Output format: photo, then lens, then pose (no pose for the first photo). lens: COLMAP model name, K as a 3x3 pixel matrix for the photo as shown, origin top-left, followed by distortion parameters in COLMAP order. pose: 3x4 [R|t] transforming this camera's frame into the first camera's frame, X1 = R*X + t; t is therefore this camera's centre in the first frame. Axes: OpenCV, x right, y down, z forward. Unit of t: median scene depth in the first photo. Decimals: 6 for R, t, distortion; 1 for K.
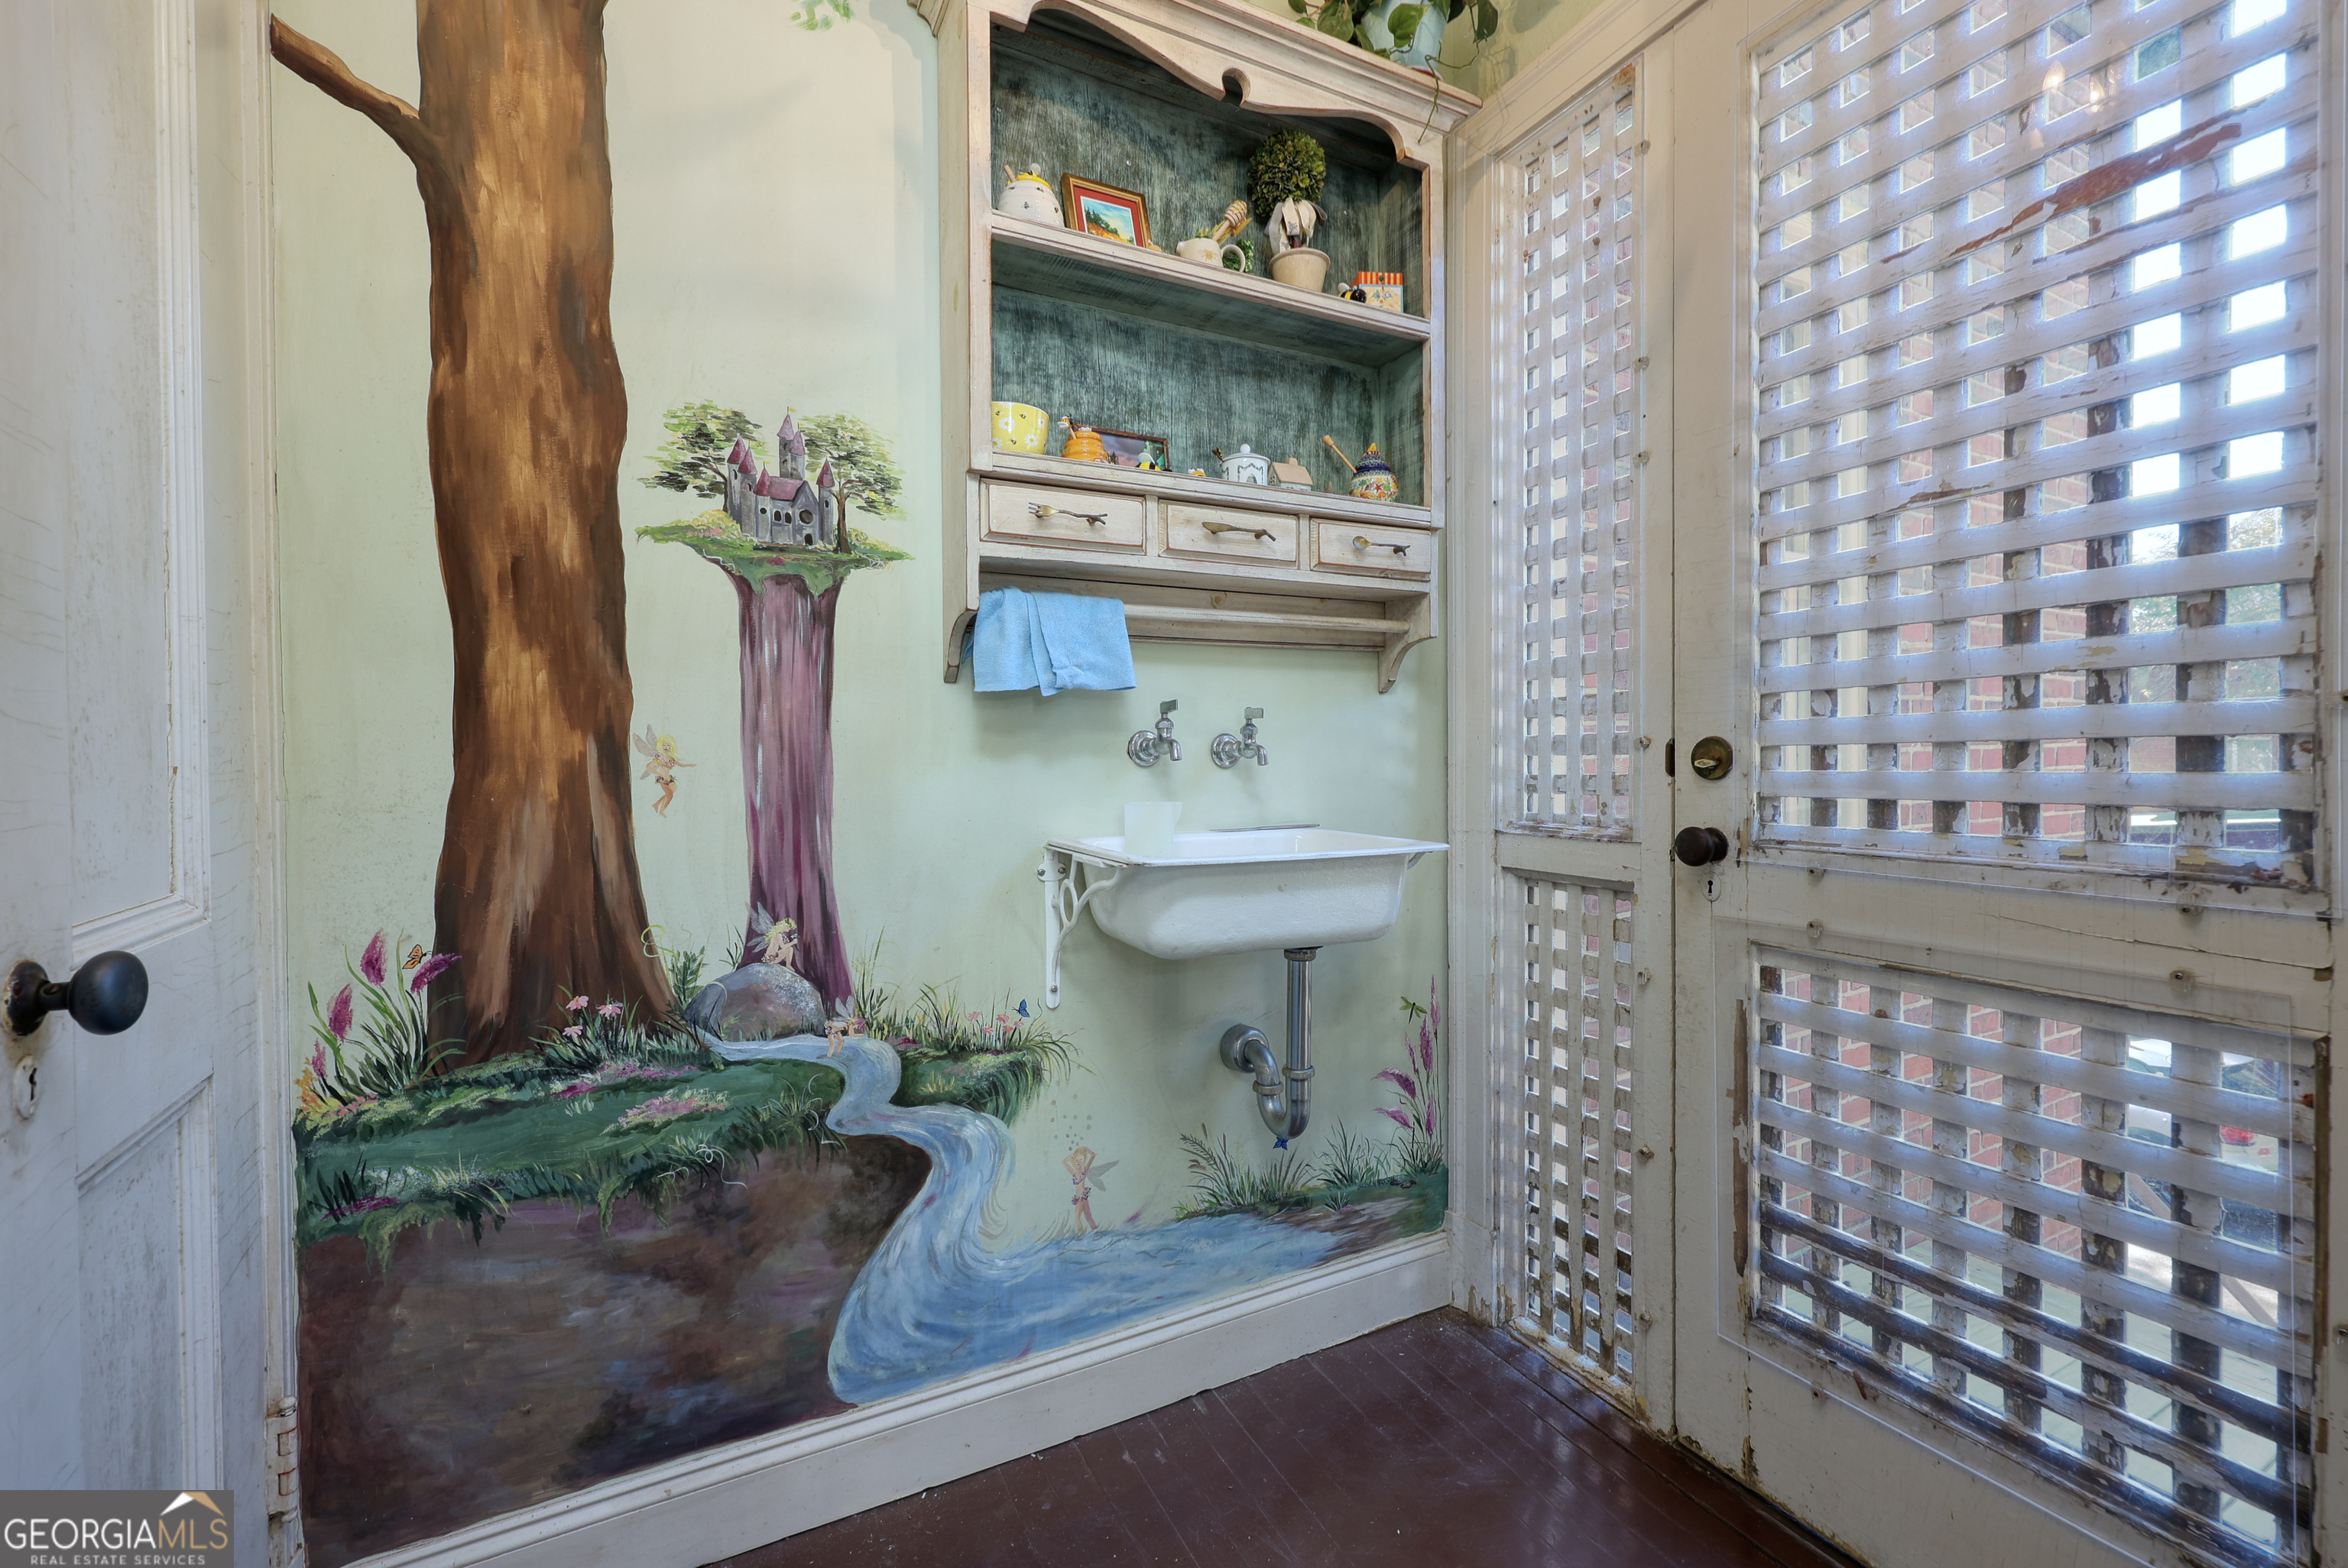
lens RADIAL K [[954.7, 0, 1177.7], [0, 954.7, 779.1], [0, 0, 1]] dist [-0.002285, 0.000412]
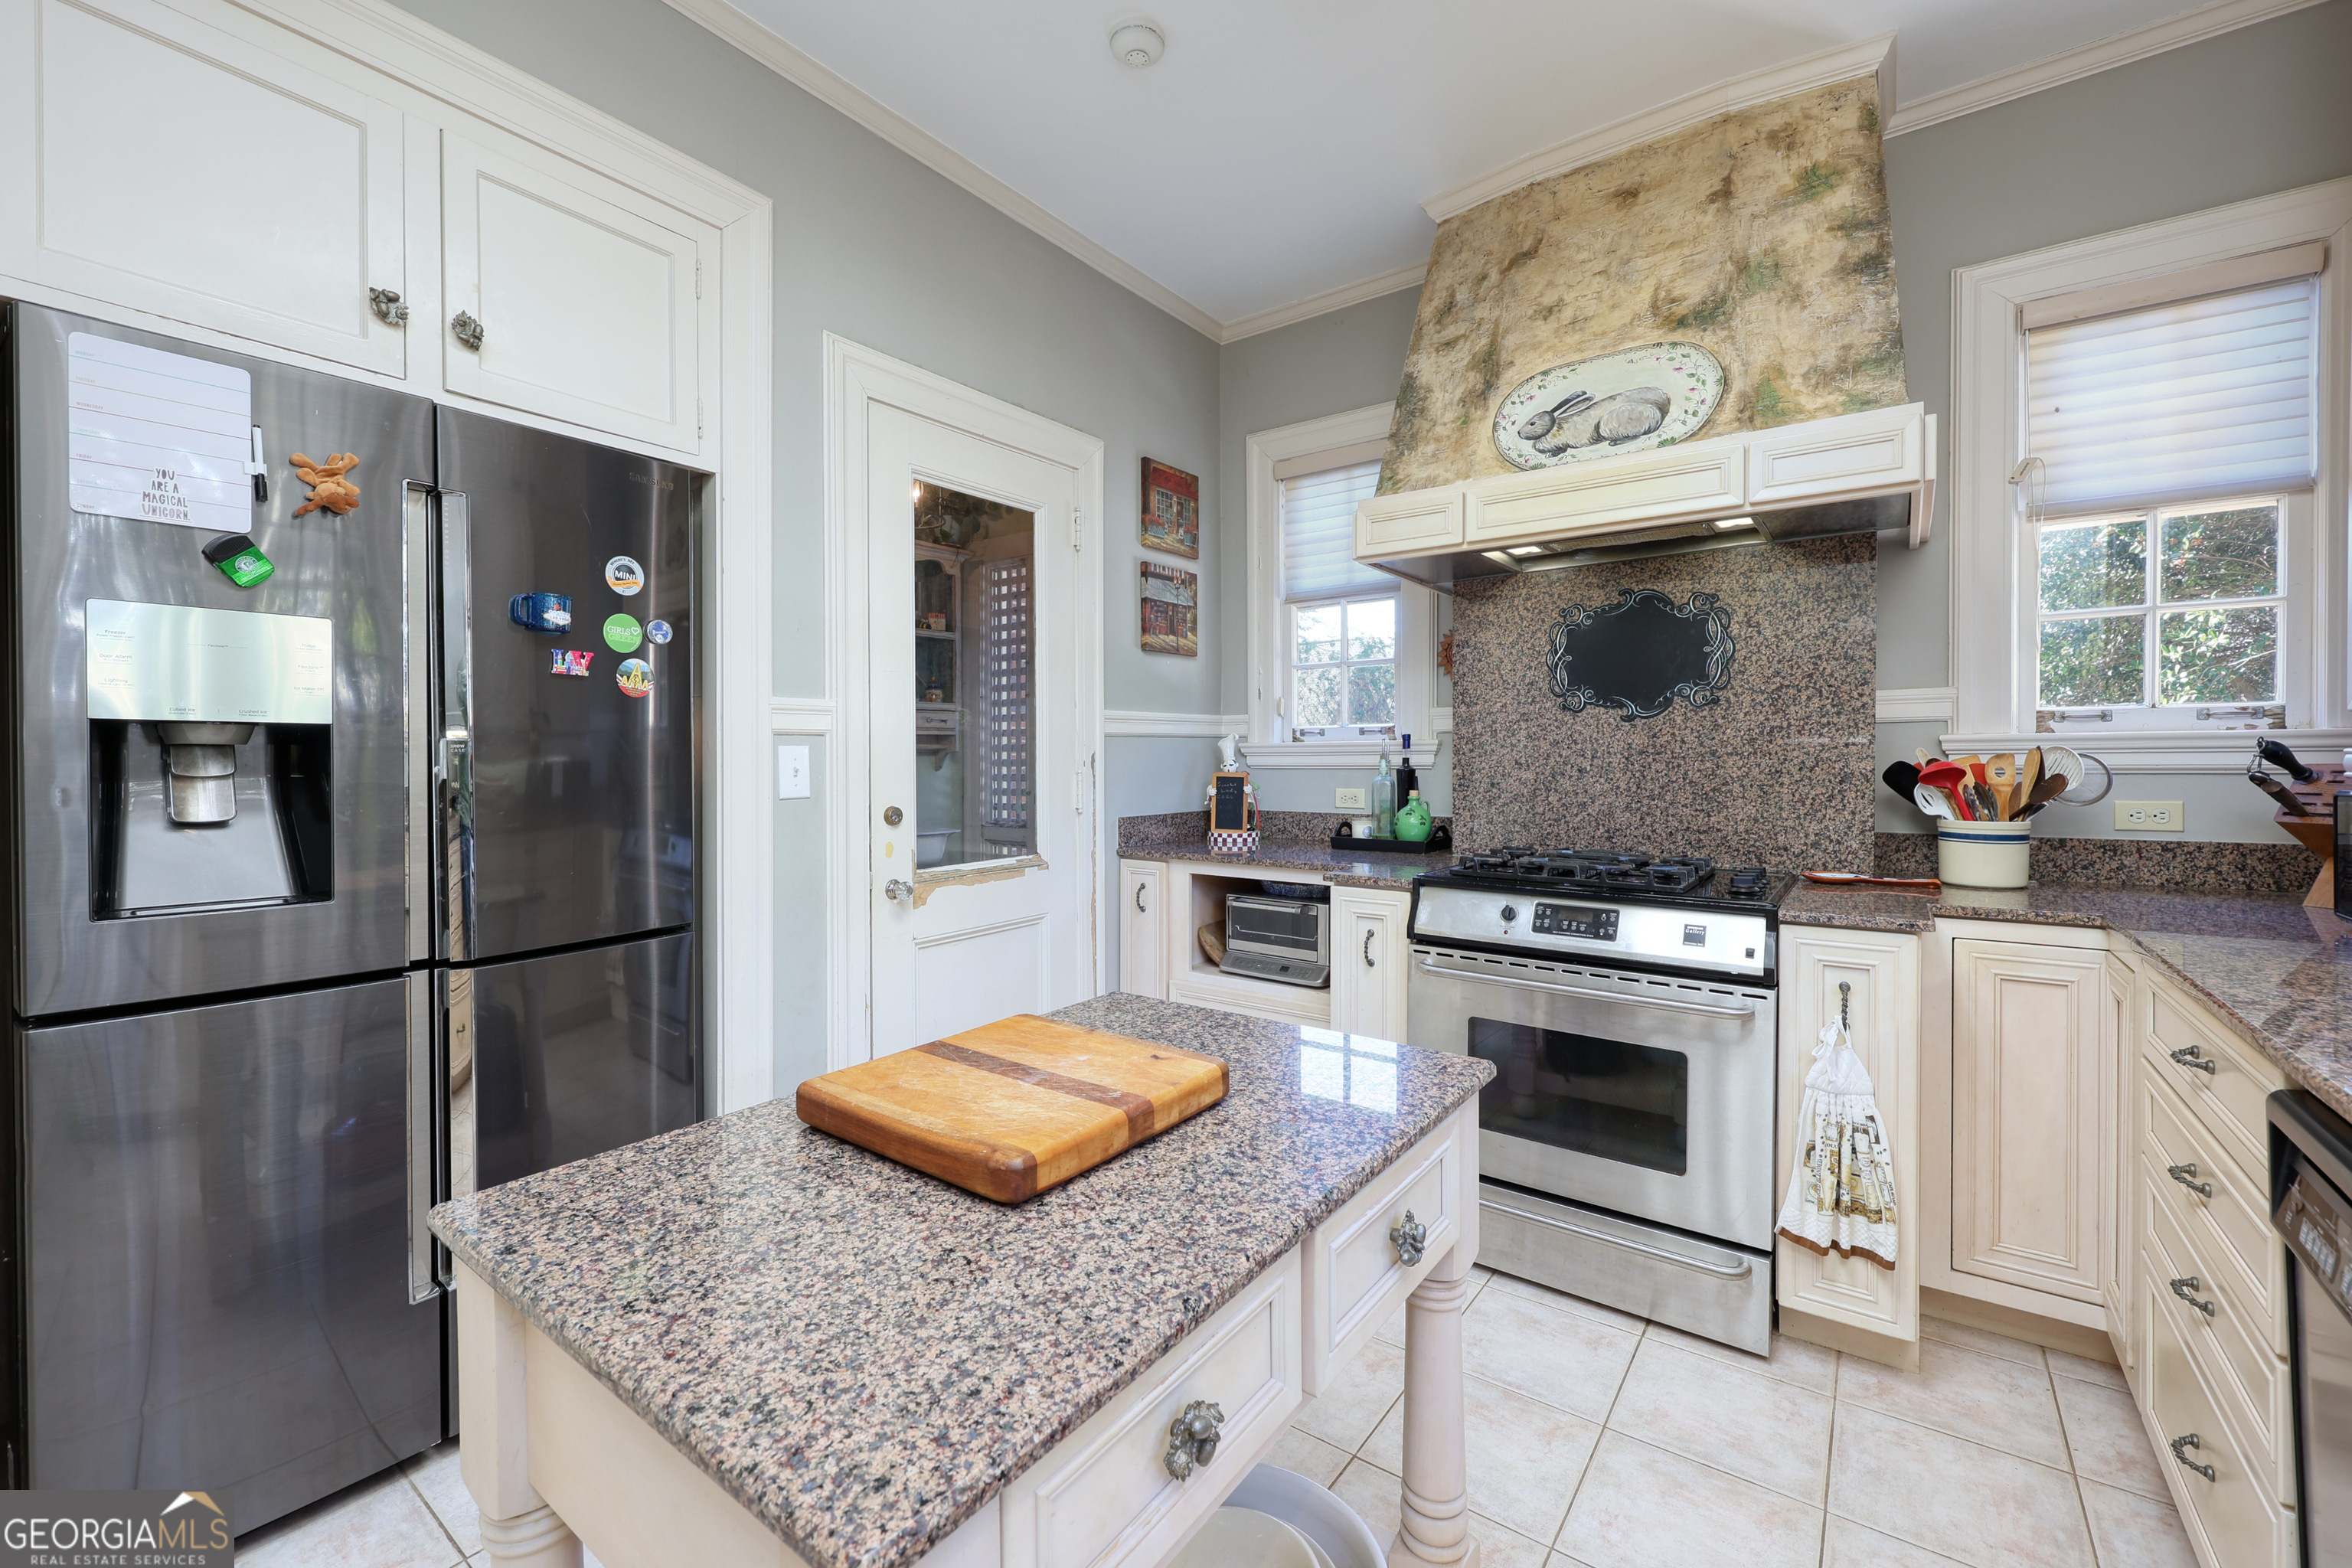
lens RADIAL K [[956.4, 0, 1174.8], [0, 956.4, 772.4], [0, 0, 1]] dist [-0.002285, 0.000412]
pose [[0.893485, -0.002851, 0.449085, -0.494460], [0.004747, 0.999984, -0.003096, -0.103822], [-0.449069, 0.004898, 0.893484, -2.109738]]
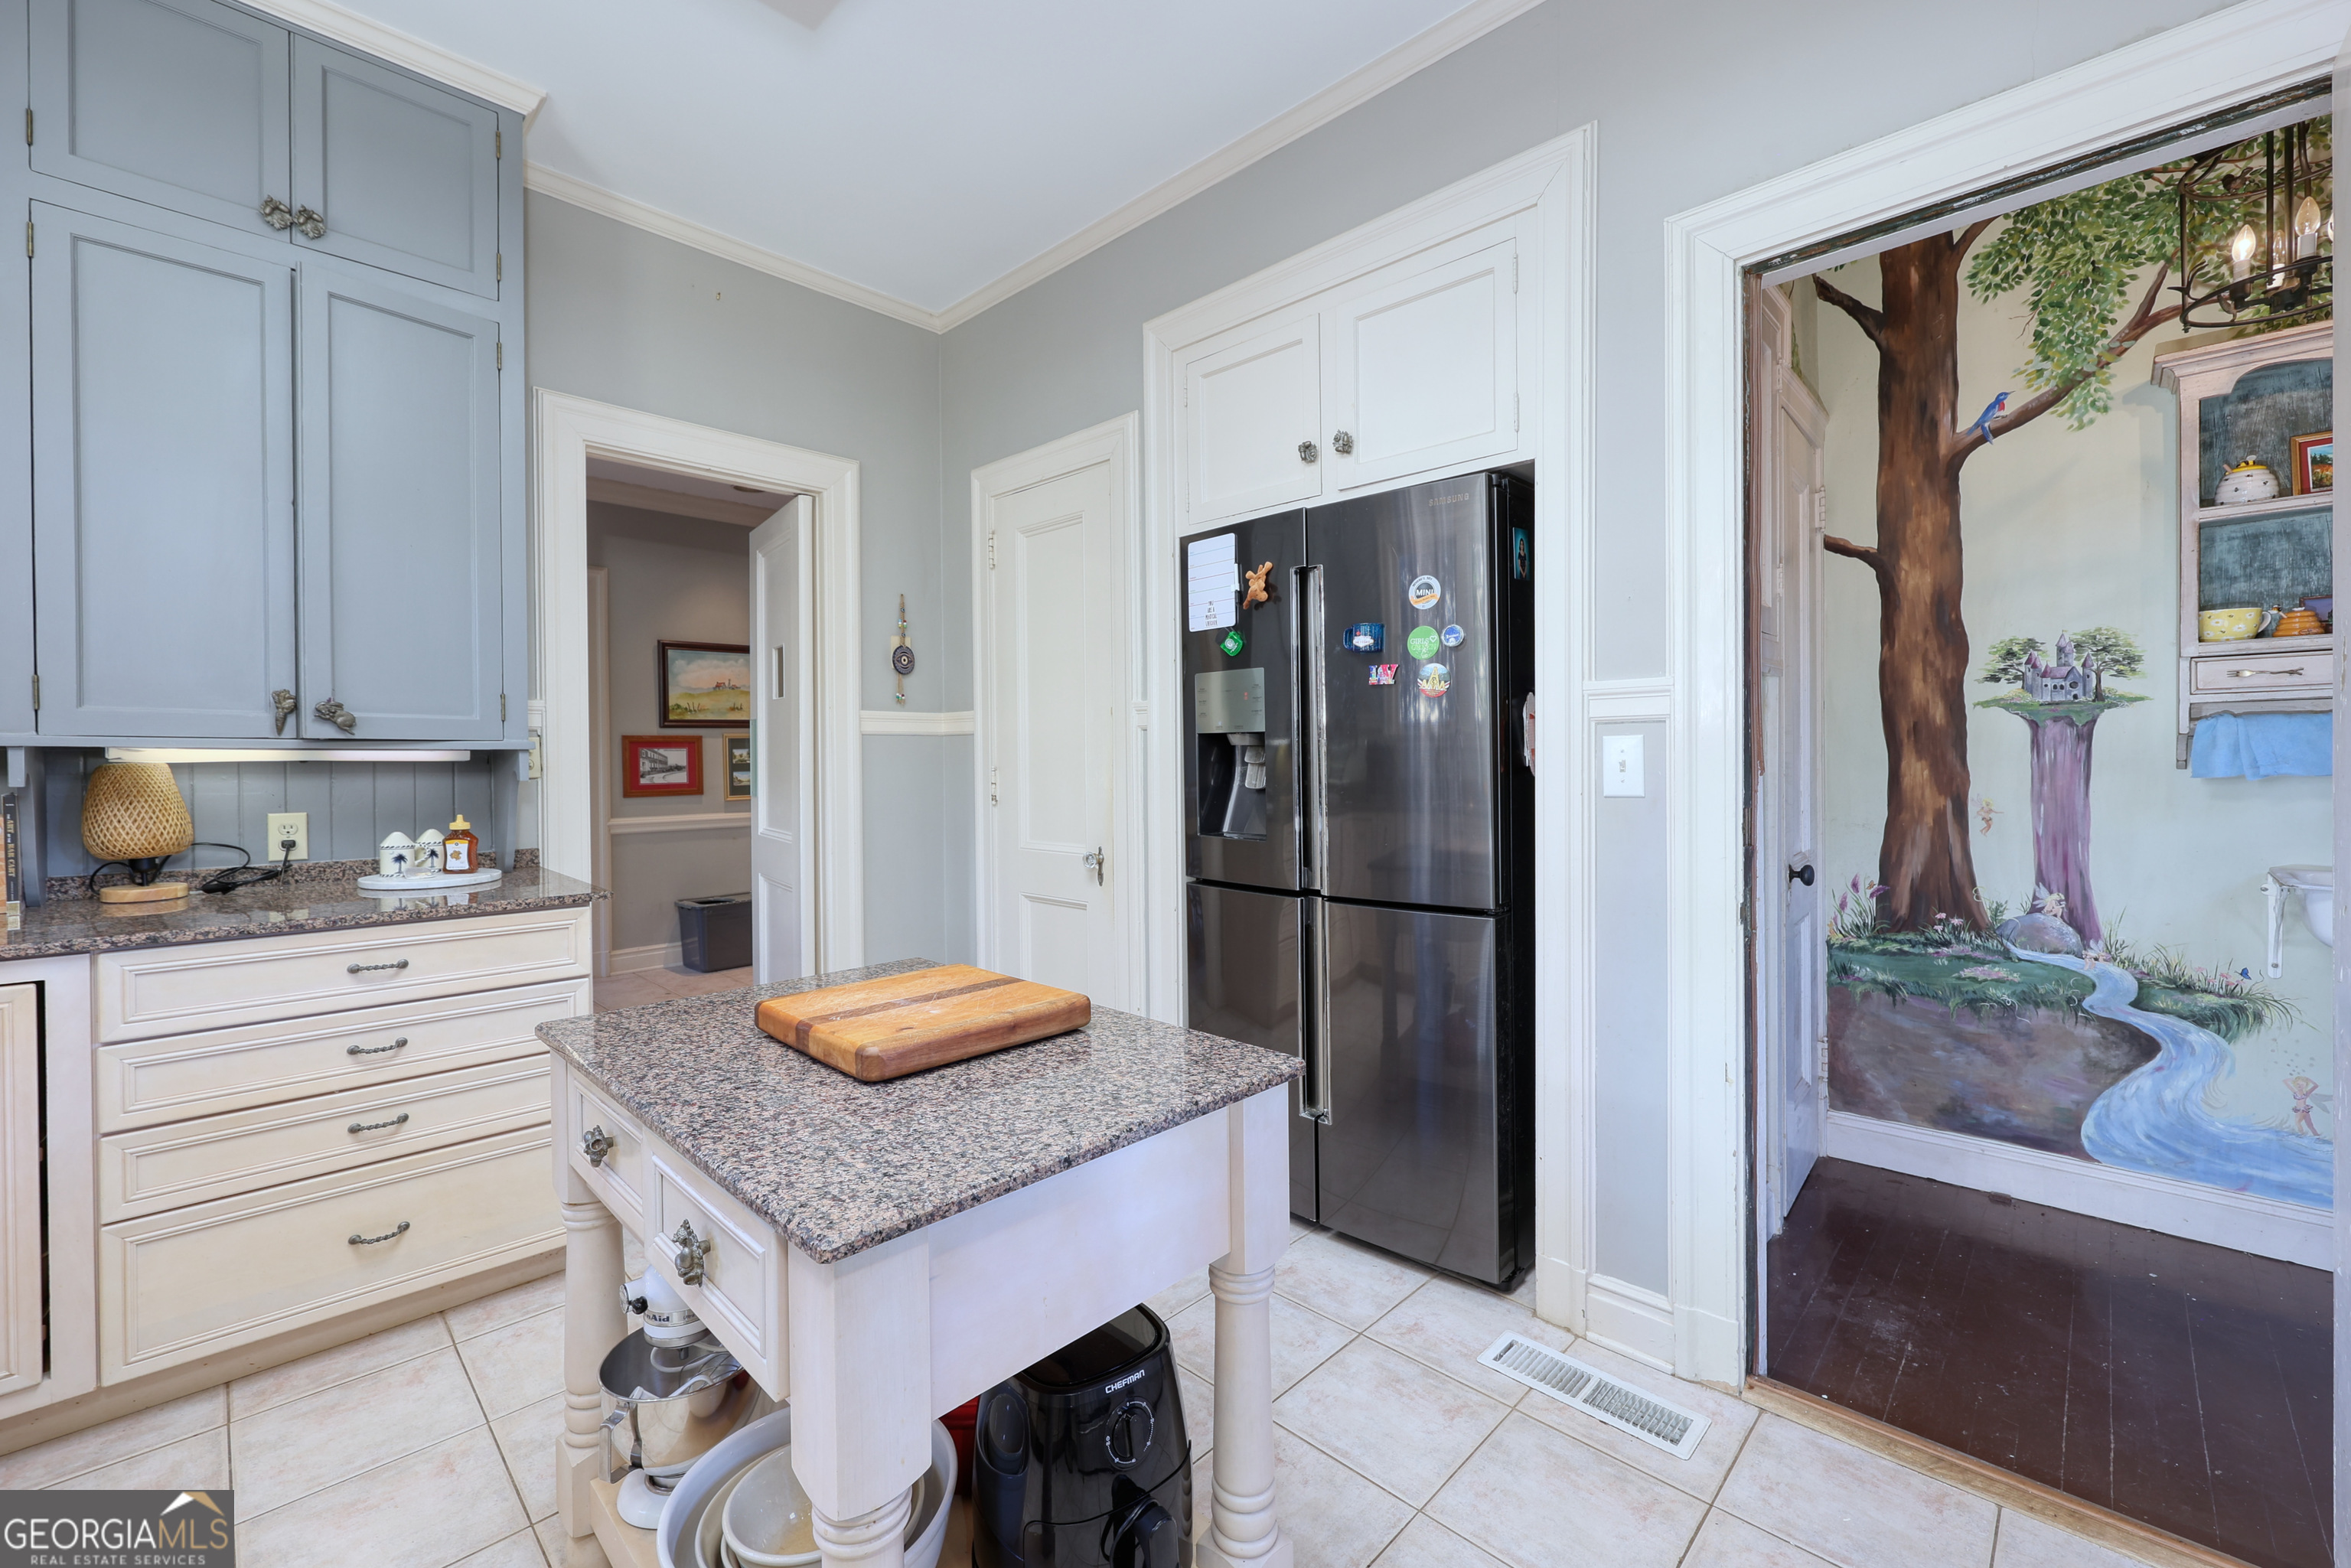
lens RADIAL K [[956.0, 0, 1171.9], [0, 956.0, 765.6], [0, 0, 1]] dist [-0.002285, 0.000412]
pose [[0.323250, 0.010557, -0.946255, 0.869944], [-0.007596, 0.999934, 0.008561, -0.120226], [0.946283, 0.004420, 0.323309, -1.379387]]
